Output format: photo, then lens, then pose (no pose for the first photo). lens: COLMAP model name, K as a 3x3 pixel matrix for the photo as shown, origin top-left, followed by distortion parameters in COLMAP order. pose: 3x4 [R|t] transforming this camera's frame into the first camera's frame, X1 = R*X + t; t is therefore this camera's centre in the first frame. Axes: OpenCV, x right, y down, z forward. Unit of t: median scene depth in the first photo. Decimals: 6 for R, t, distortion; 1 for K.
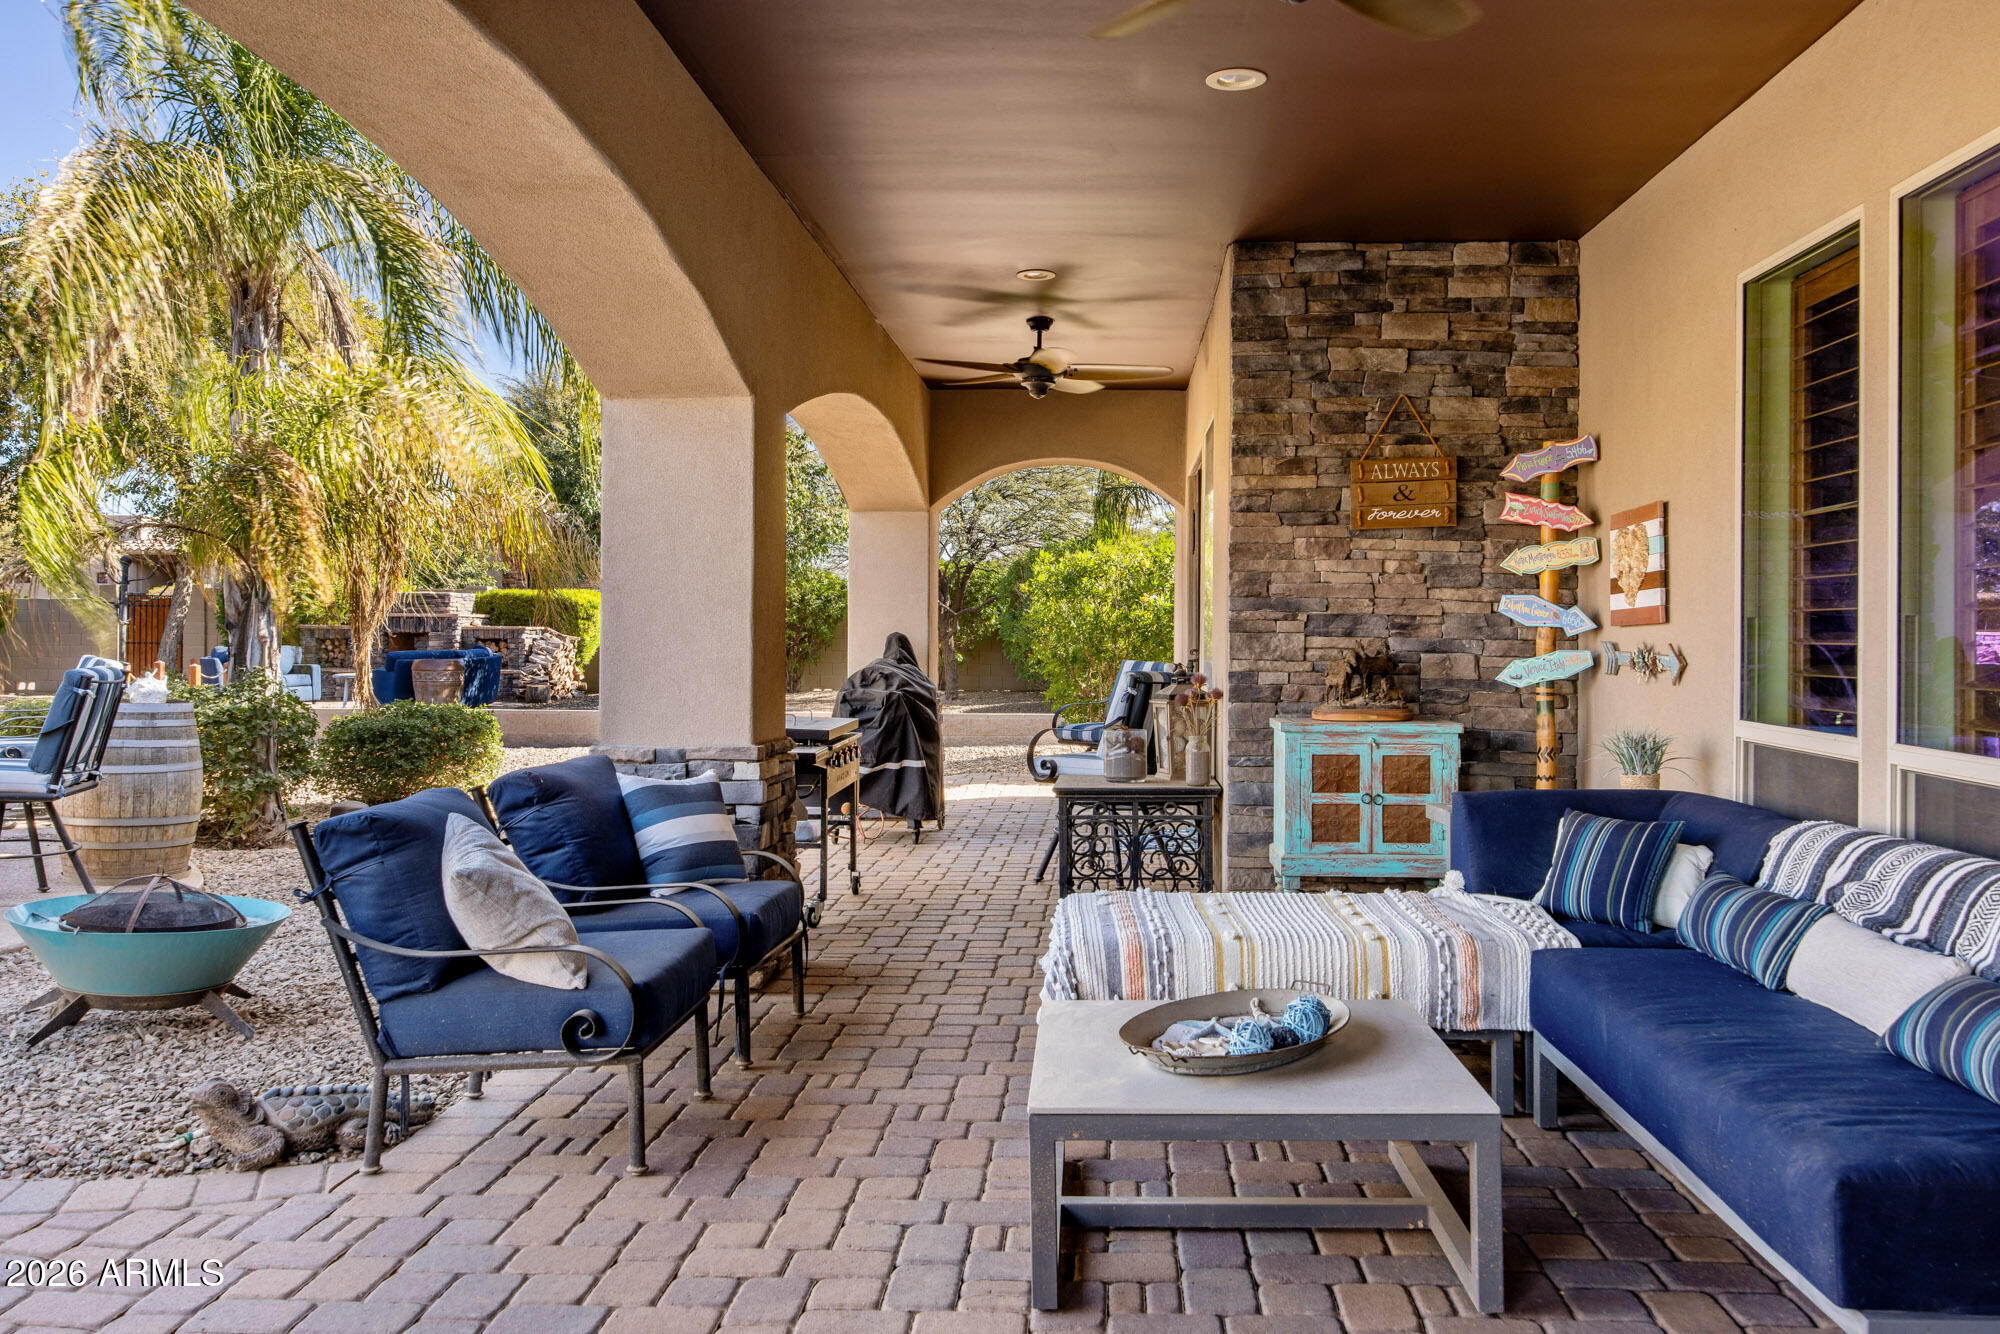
lens RADIAL K [[1668.5, 0, 1001.9], [0, 1668.5, 654.6], [0, 0, 1]] dist [-0.007689, -0.011011]
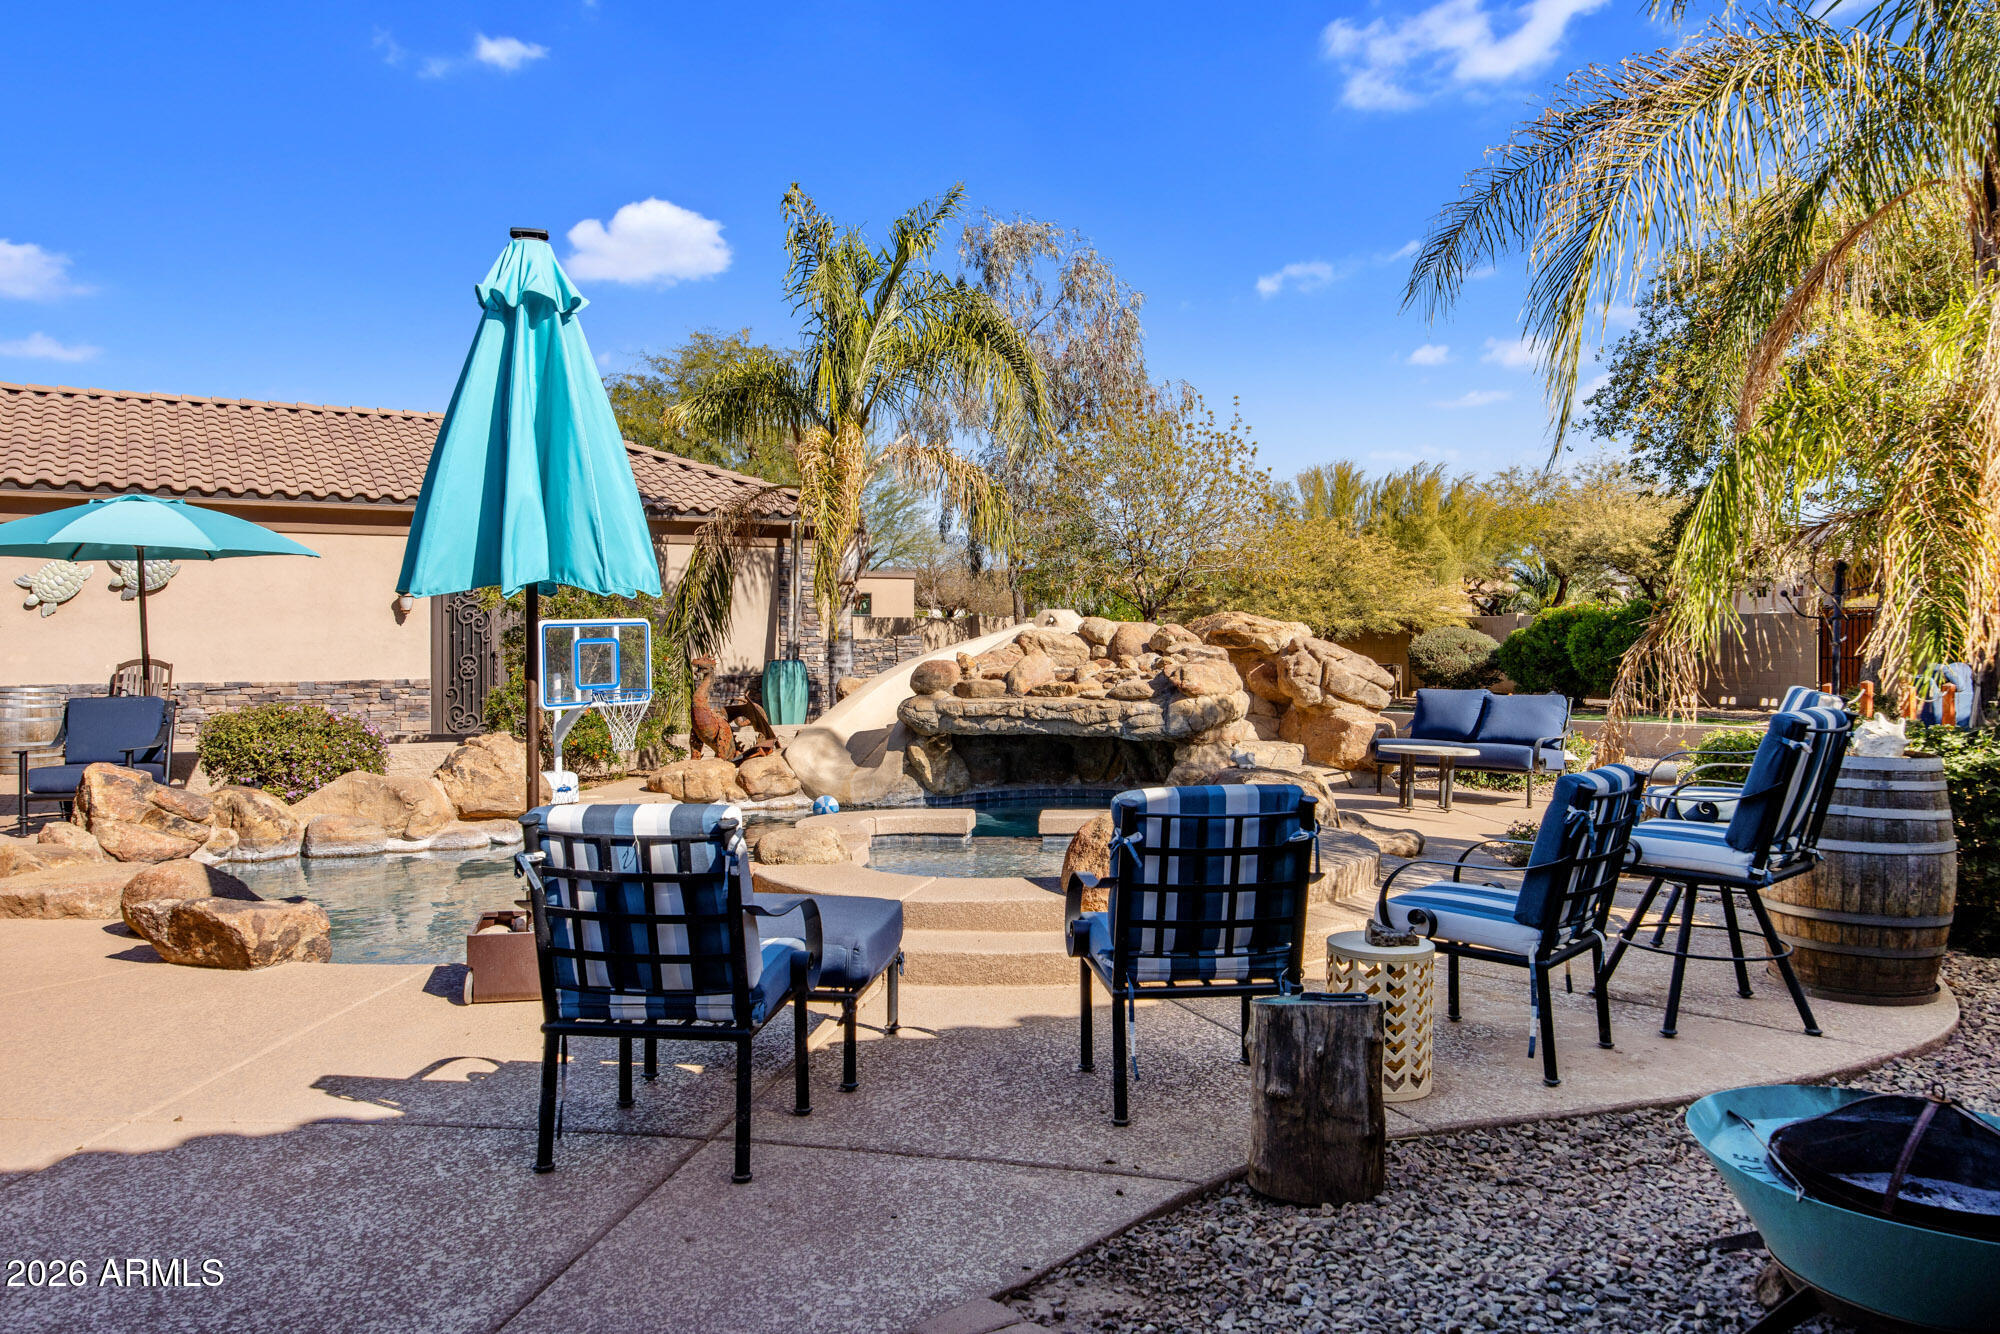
lens RADIAL K [[1668.5, 0, 999.9], [0, 1668.5, 657.9], [0, 0, 1]] dist [-0.007689, -0.011011]
pose [[0.587197, -0.005553, -0.809425, -0.149521], [0.001472, 0.999982, -0.005792, -0.010986], [0.809443, 0.002210, 0.587195, 0.259429]]
